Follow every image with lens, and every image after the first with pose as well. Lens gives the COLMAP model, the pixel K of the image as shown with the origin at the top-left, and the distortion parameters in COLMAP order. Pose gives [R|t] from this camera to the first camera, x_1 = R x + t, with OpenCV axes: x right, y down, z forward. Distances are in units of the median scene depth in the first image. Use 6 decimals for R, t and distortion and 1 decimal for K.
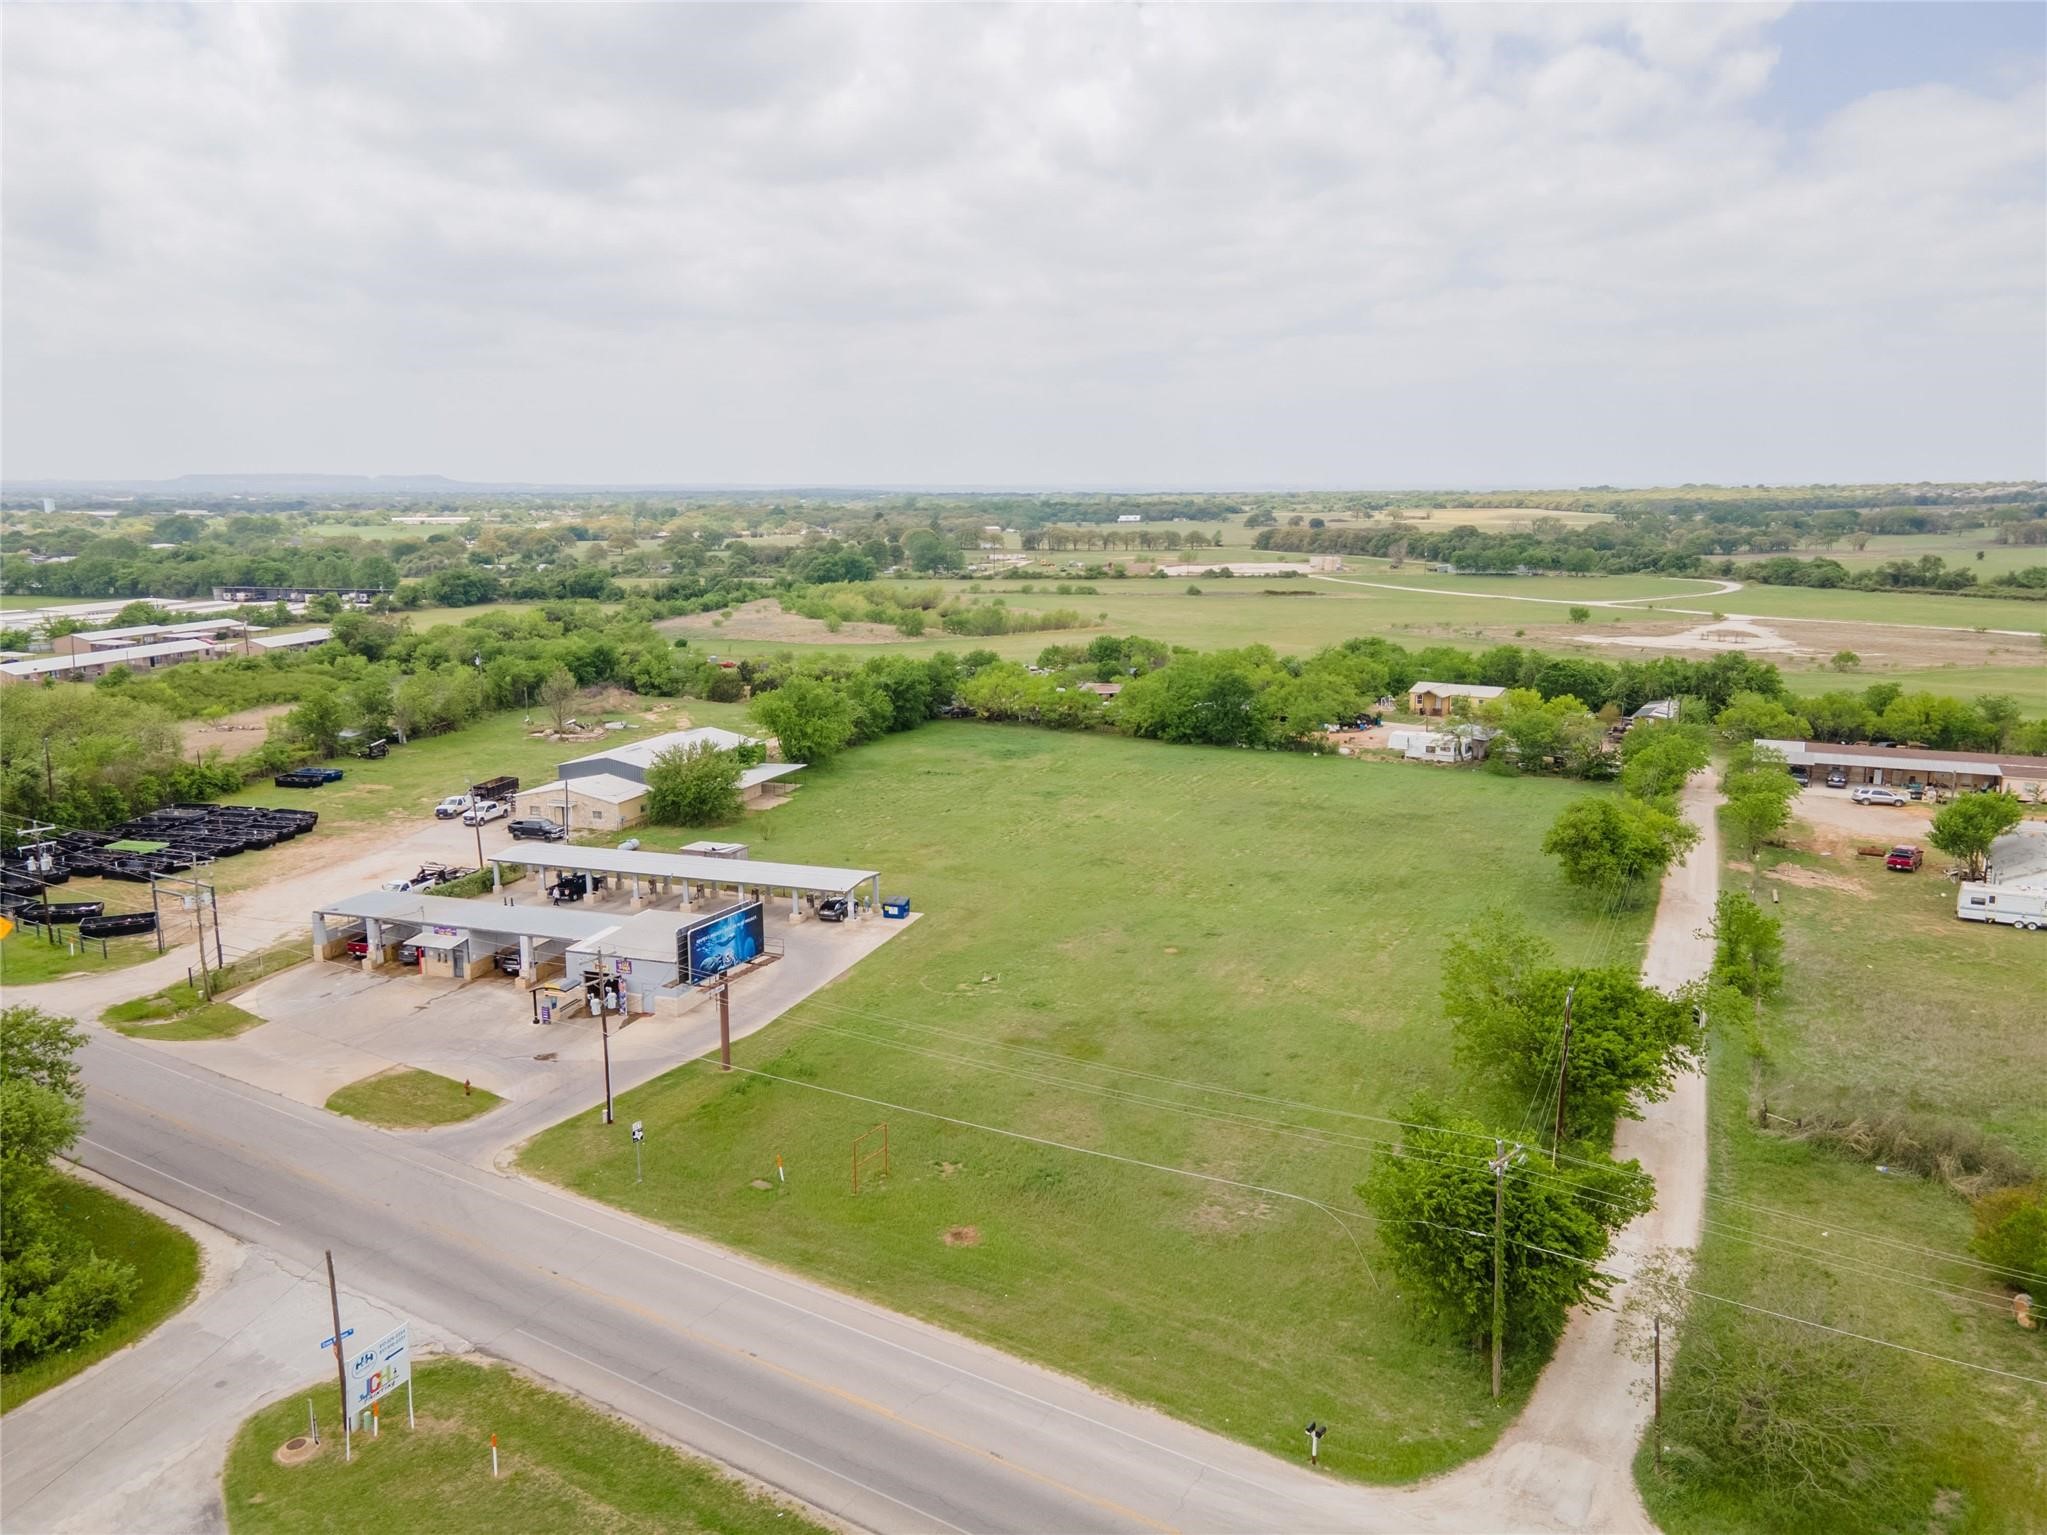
lens RADIAL K [[1495.9, 0, 1023.5], [0, 1495.9, 767.5], [0, 0, 1]] dist [0.007481, 0.081950]
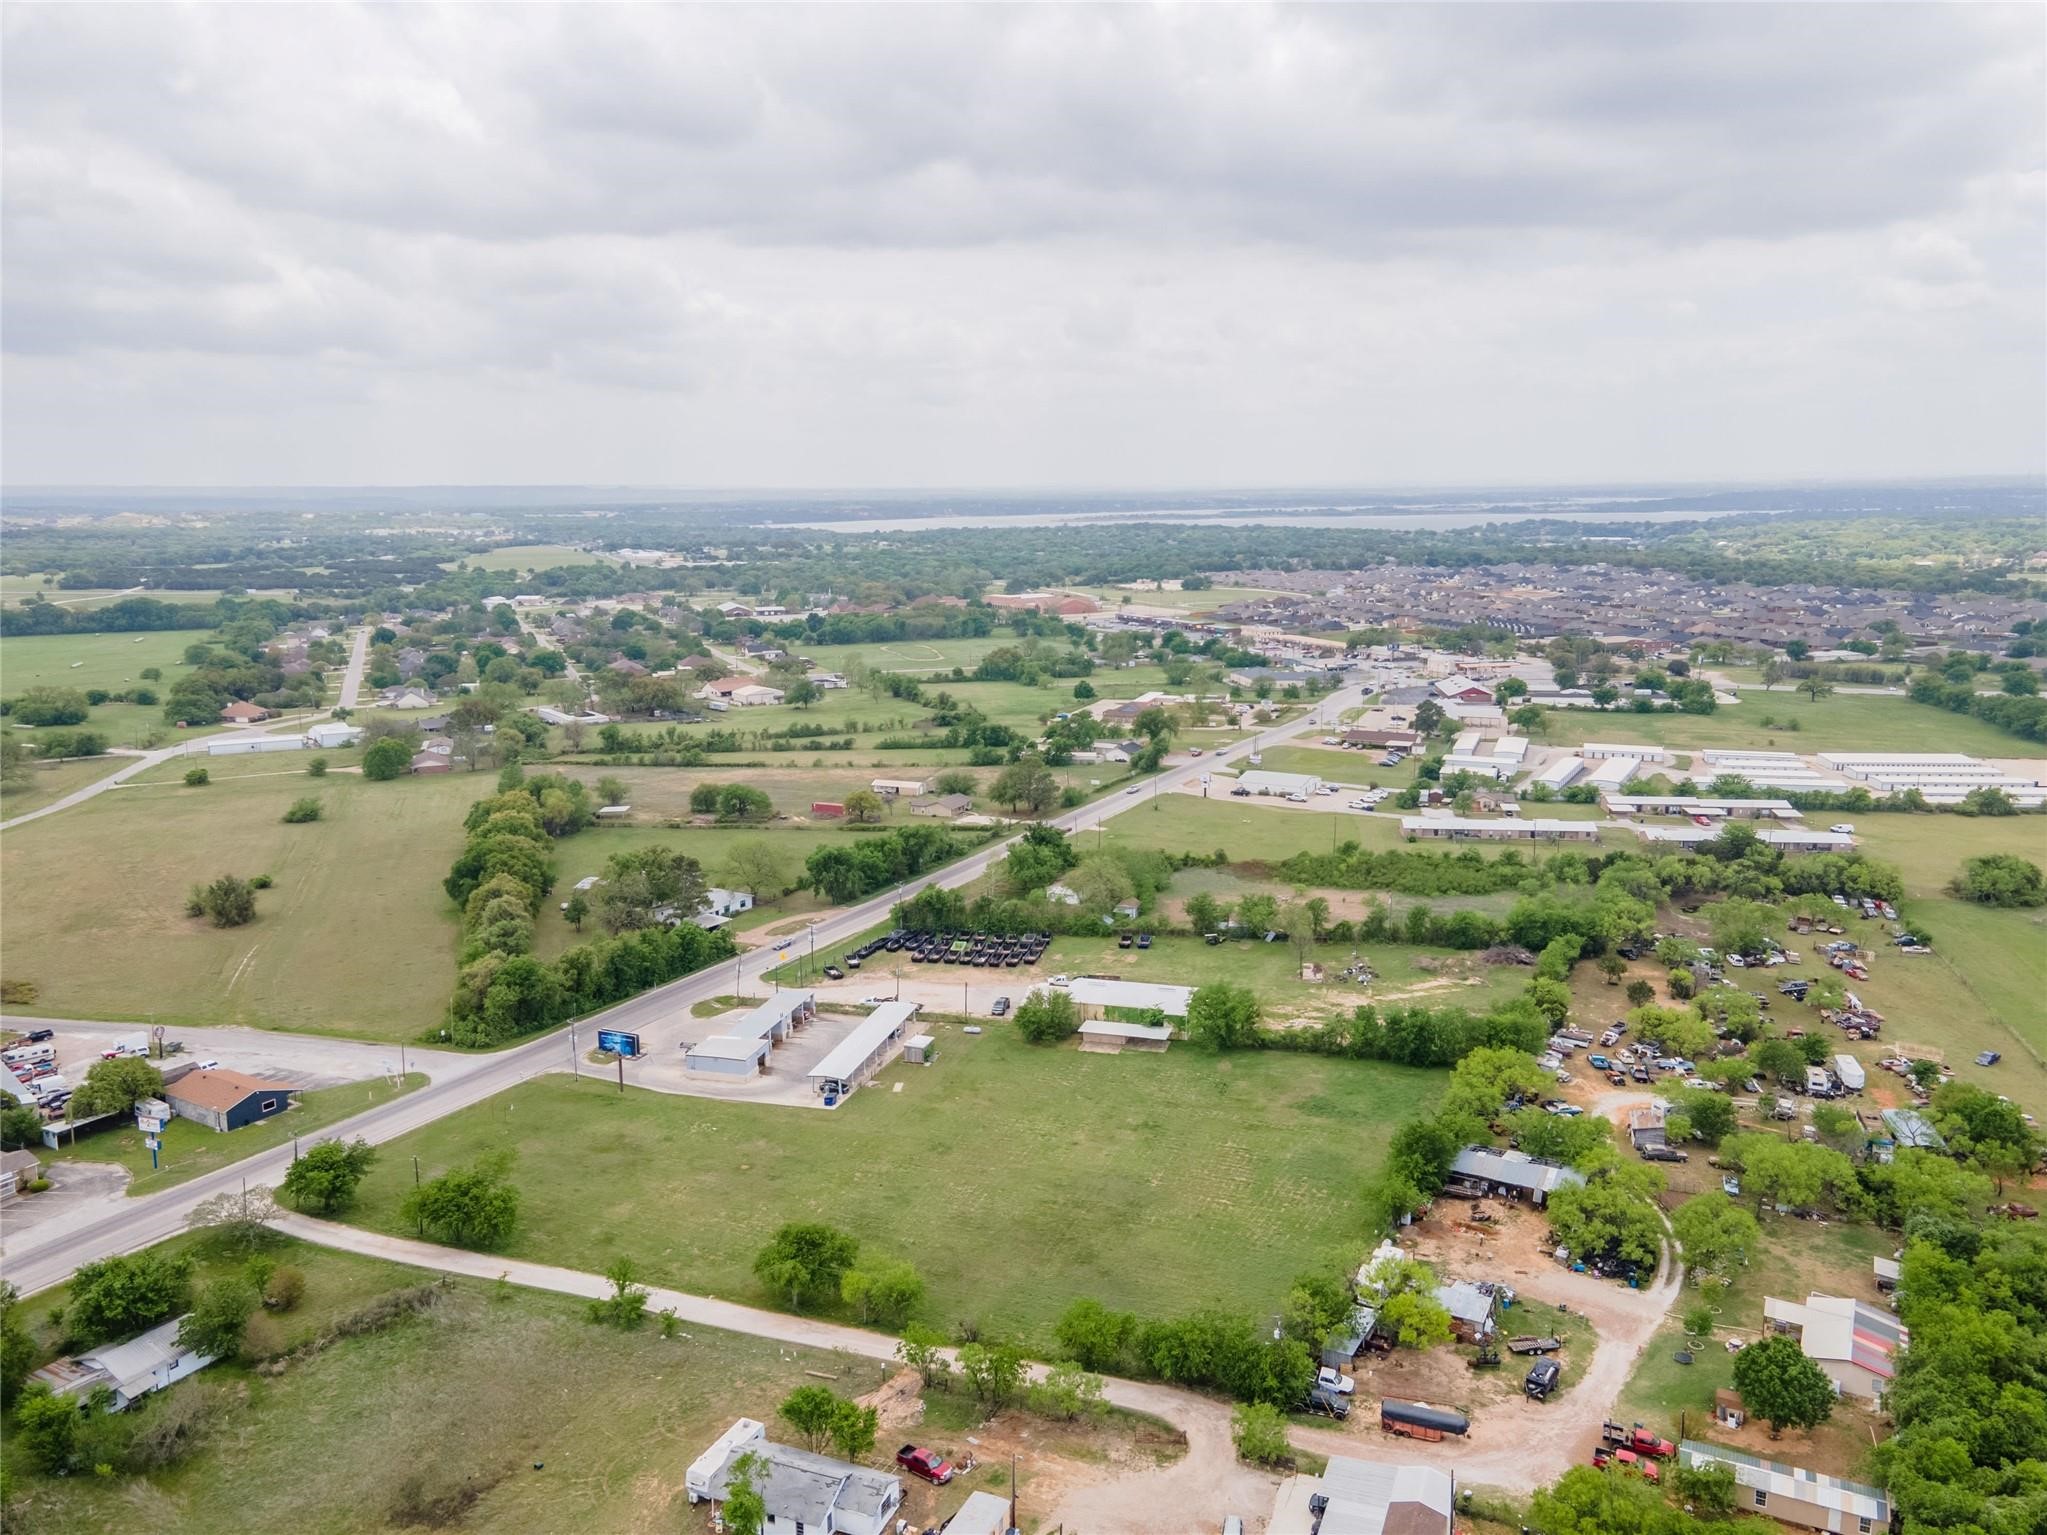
lens RADIAL K [[1540.8, 0, 1023.5], [0, 1540.8, 767.5], [0, 0, 1]] dist [0.039098, 0.000297]
pose [[0.070017, 0.187987, -0.979673, 1.709972], [-0.179131, 0.968489, 0.173038, -0.669423], [0.981331, 0.163374, 0.101485, 0.971929]]
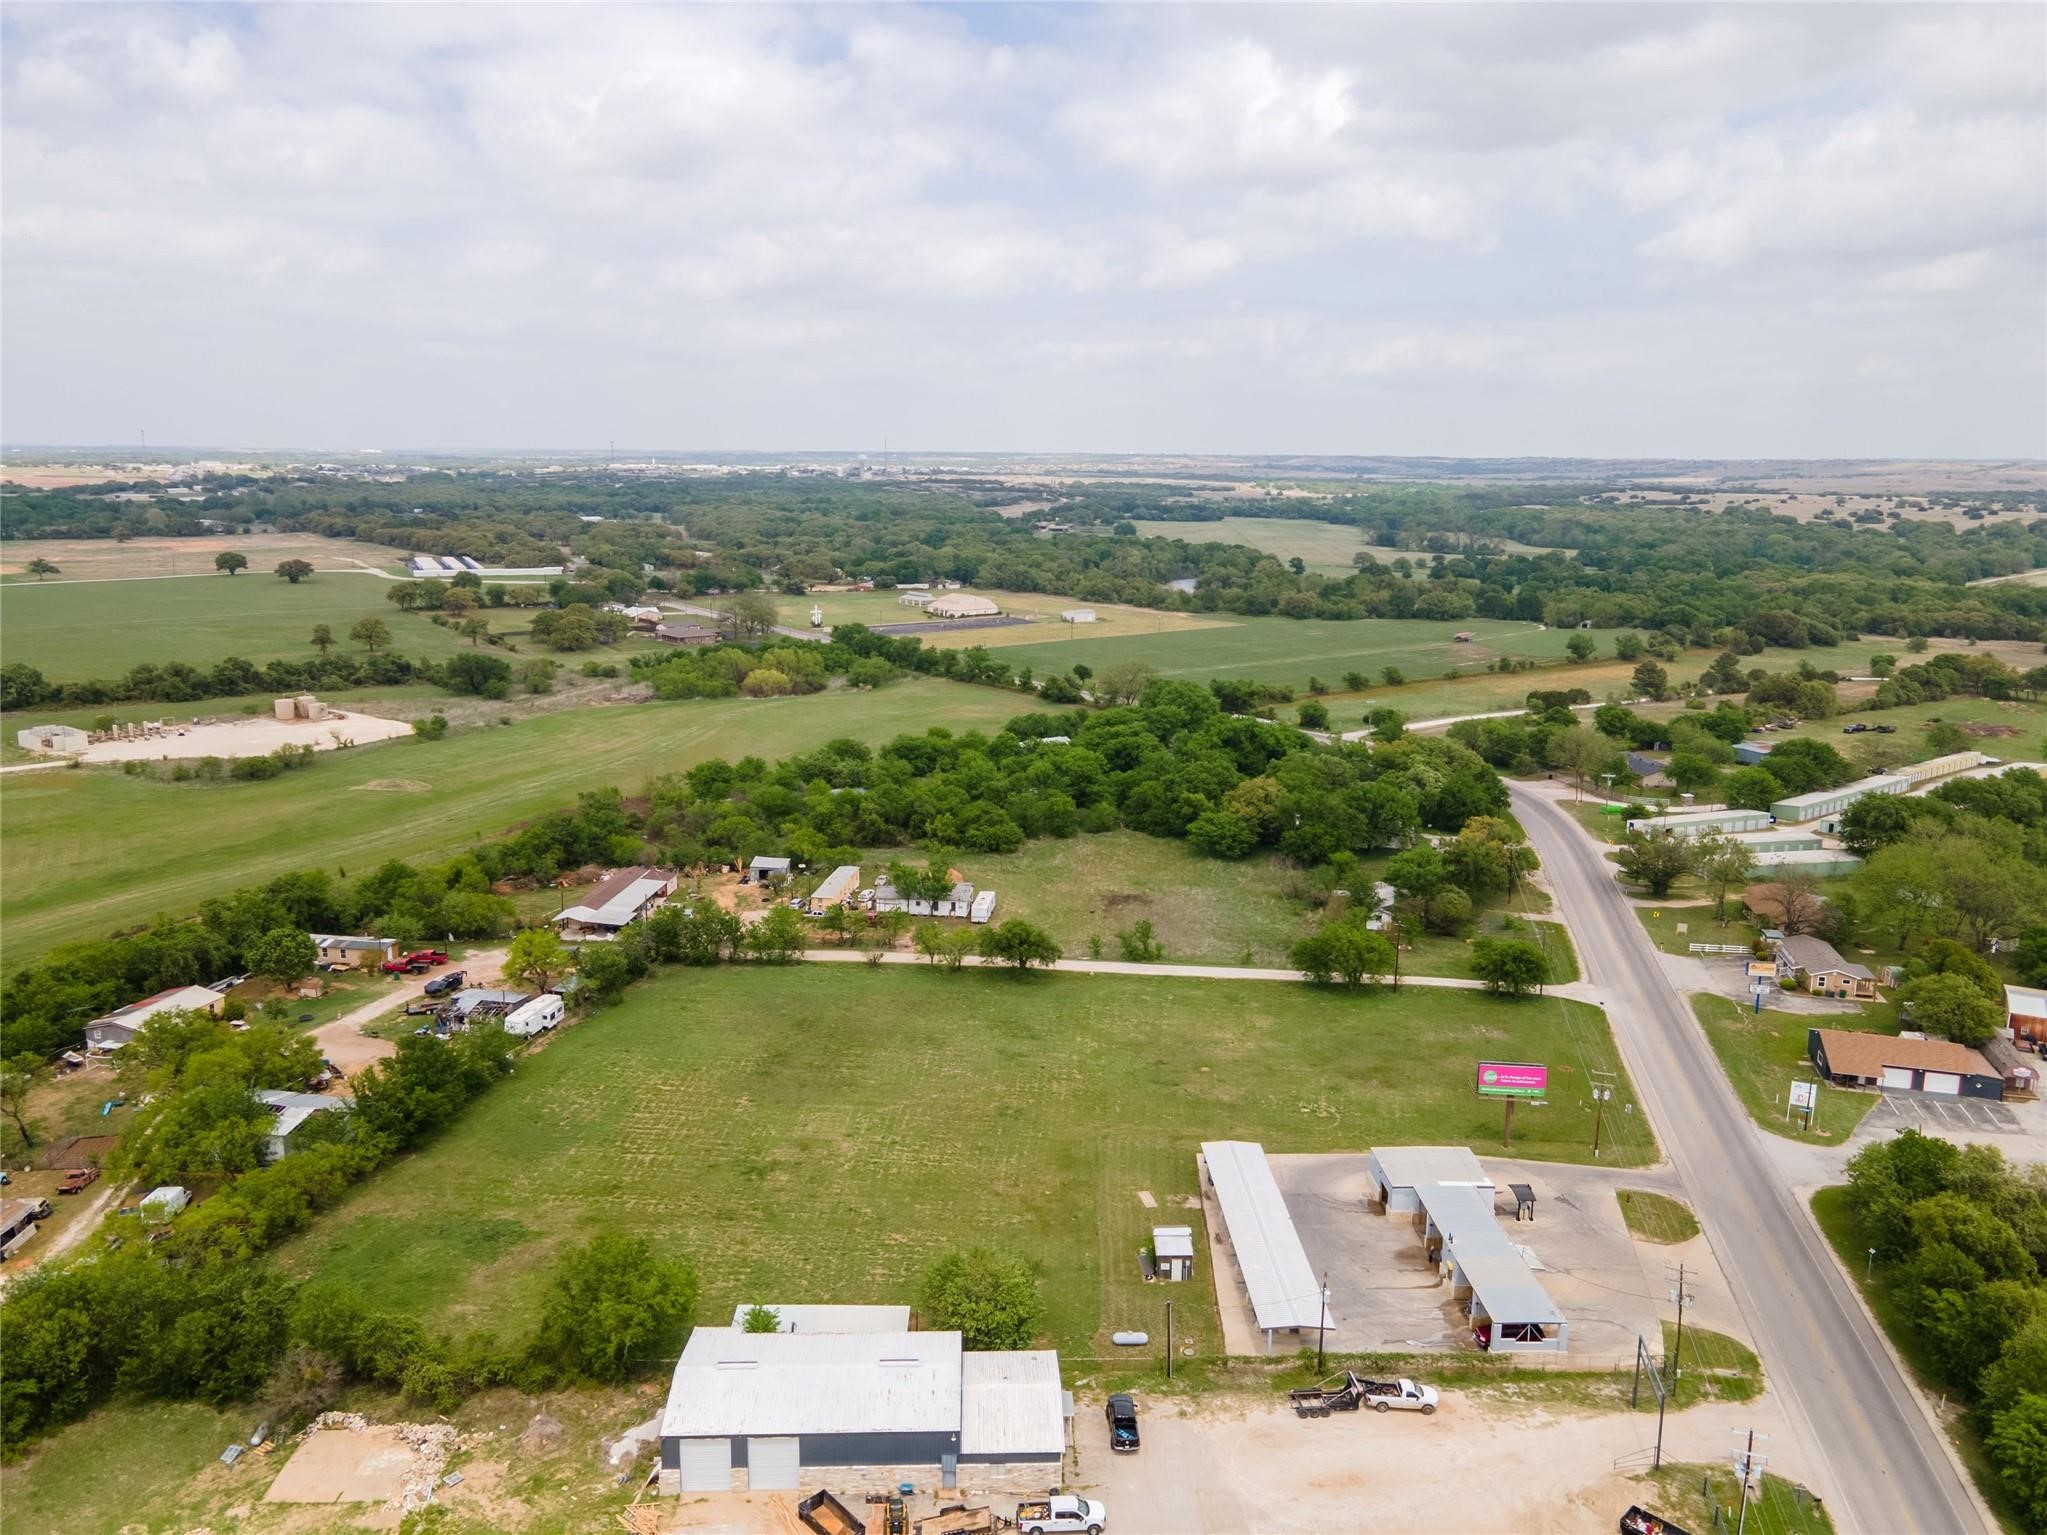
lens RADIAL K [[1496.7, 0, 1023.5], [0, 1496.7, 767.5], [0, 0, 1]] dist [0.037374, 0.004041]
pose [[-0.354919, -0.191579, 0.915058, -1.159711], [0.165459, 0.950456, 0.263166, -0.599081], [-0.920139, 0.244807, -0.305636, 1.466710]]
